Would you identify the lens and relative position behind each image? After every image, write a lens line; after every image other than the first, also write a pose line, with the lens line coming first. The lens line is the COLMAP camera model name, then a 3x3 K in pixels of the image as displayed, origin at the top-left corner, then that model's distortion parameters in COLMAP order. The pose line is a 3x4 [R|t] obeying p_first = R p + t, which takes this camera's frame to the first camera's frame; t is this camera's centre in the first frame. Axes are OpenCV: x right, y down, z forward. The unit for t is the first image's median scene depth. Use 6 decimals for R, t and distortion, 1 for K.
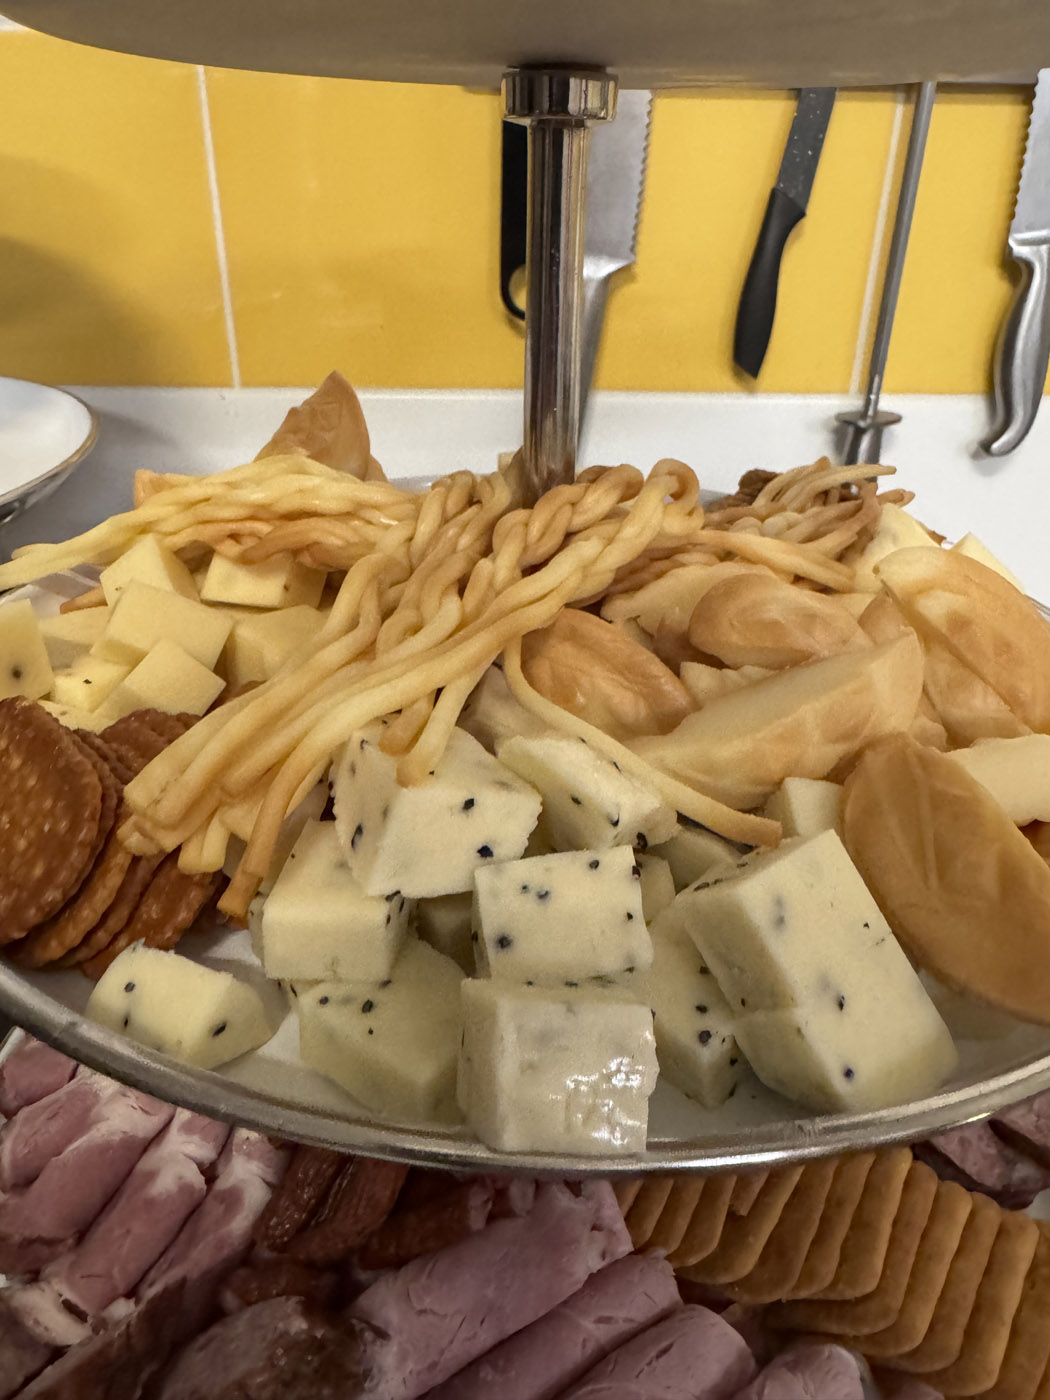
lens RADIAL K [[991.4, 0, 524.2], [0, 991.4, 649.4], [0, 0, 1]] dist [-0.009314, 0.022003]
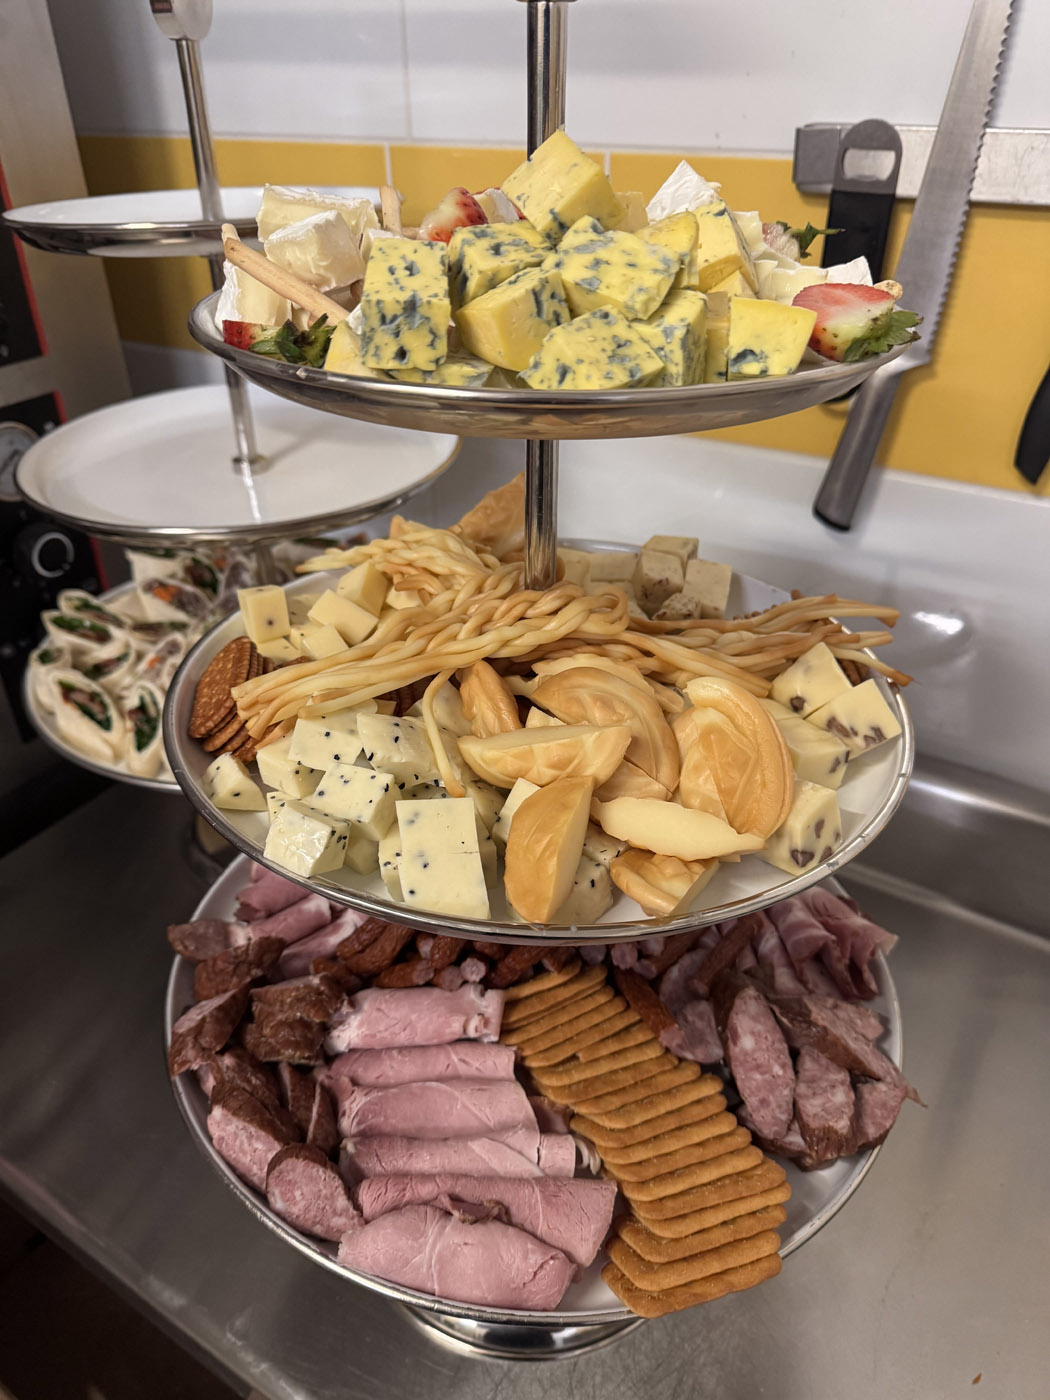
lens RADIAL K [[999.4, 0, 522.6], [0, 999.4, 710.1], [0, 0, 1]] dist [0.143410, -0.257394]
pose [[0.843431, 0.273688, -0.462298, 0.818609], [-0.226736, 0.961457, 0.155533, -0.214642], [0.487047, -0.026362, 0.872978, -0.483583]]
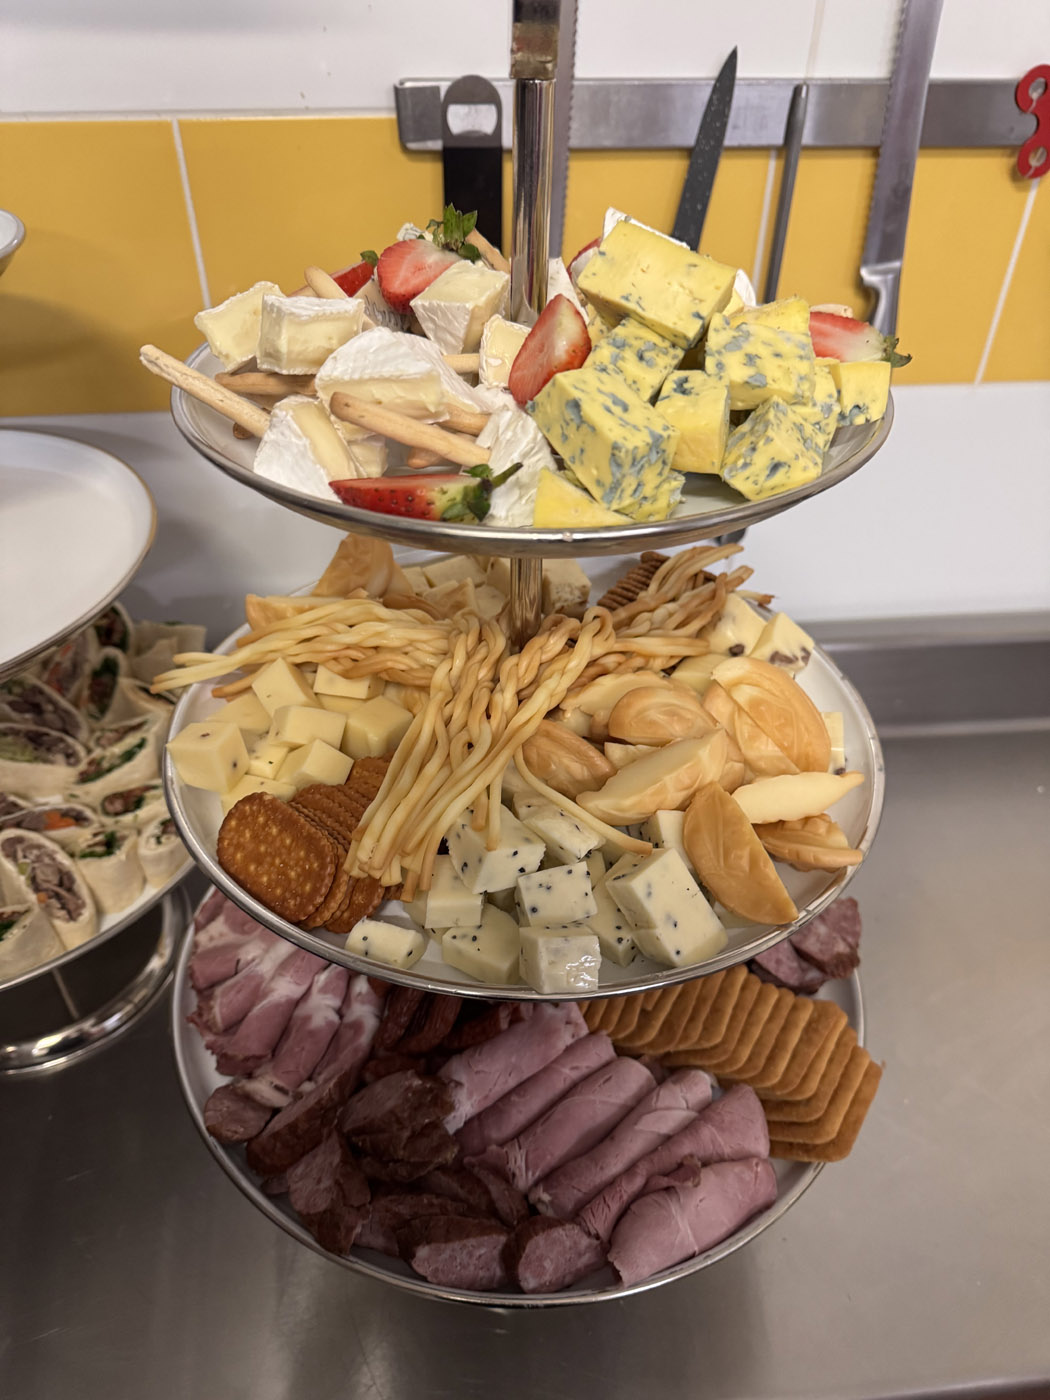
lens RADIAL K [[999.4, 0, 522.6], [0, 999.4, 710.1], [0, 0, 1]] dist [0.143410, -0.257394]
pose [[0.995917, -0.061717, 0.065886, -0.100204], [0.046255, 0.975589, 0.214680, -0.388919], [-0.077527, -0.210756, 0.974460, -0.698567]]
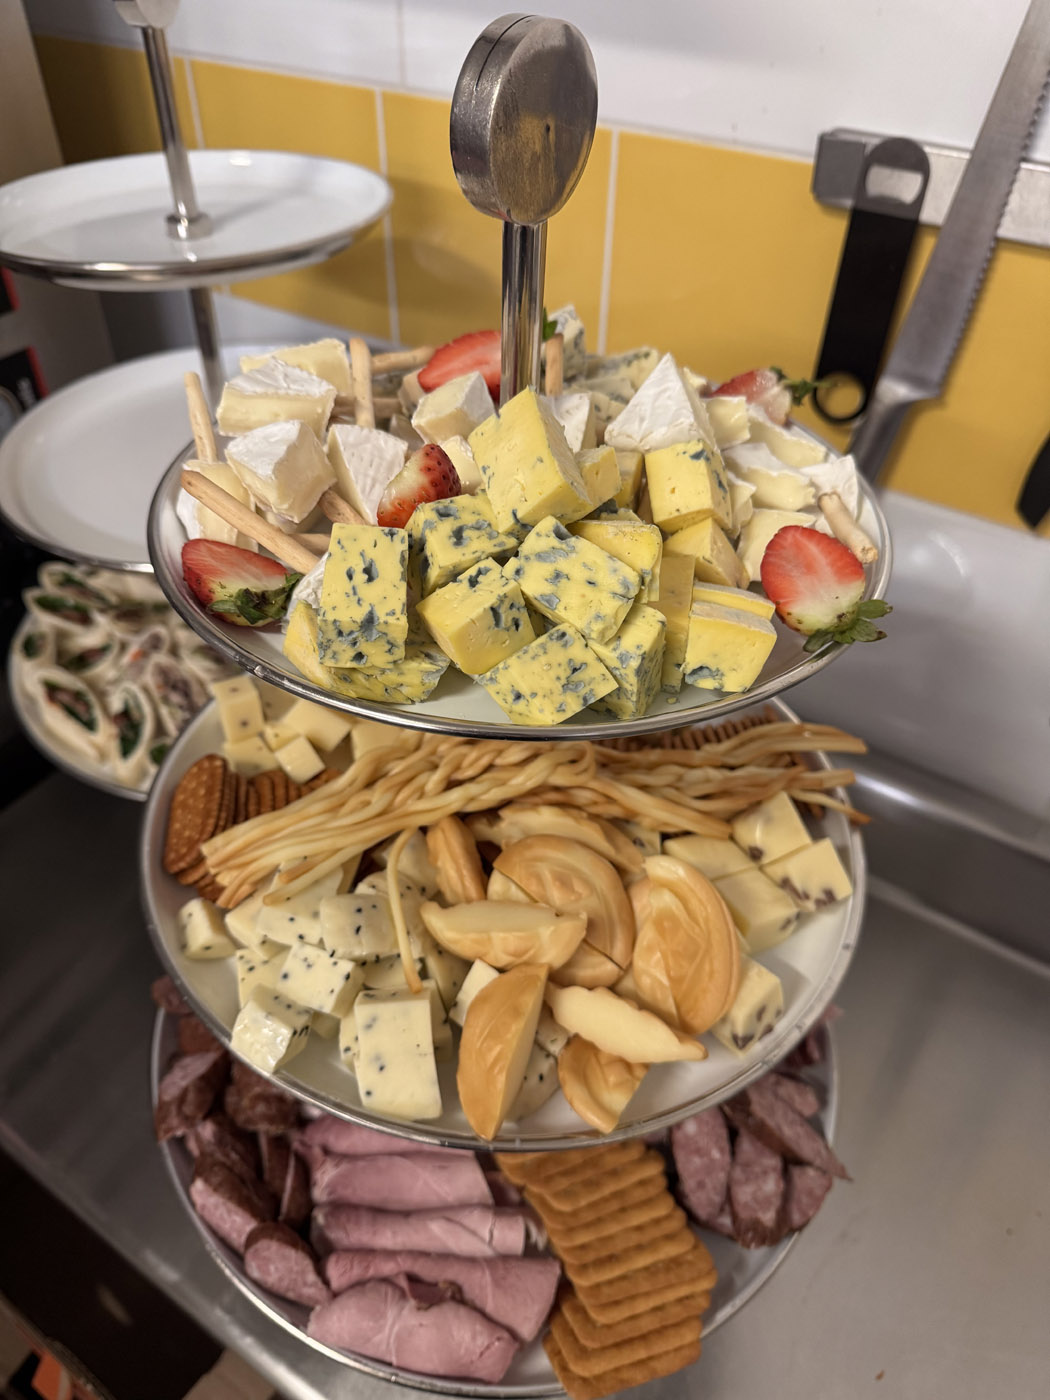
lens RADIAL K [[999.4, 0, 522.6], [0, 999.4, 710.1], [0, 0, 1]] dist [0.143410, -0.257394]
pose [[0.831613, 0.376971, -0.407814, 0.709599], [-0.259668, 0.913056, 0.314486, -0.712843], [0.490909, -0.155634, 0.857197, -0.434114]]
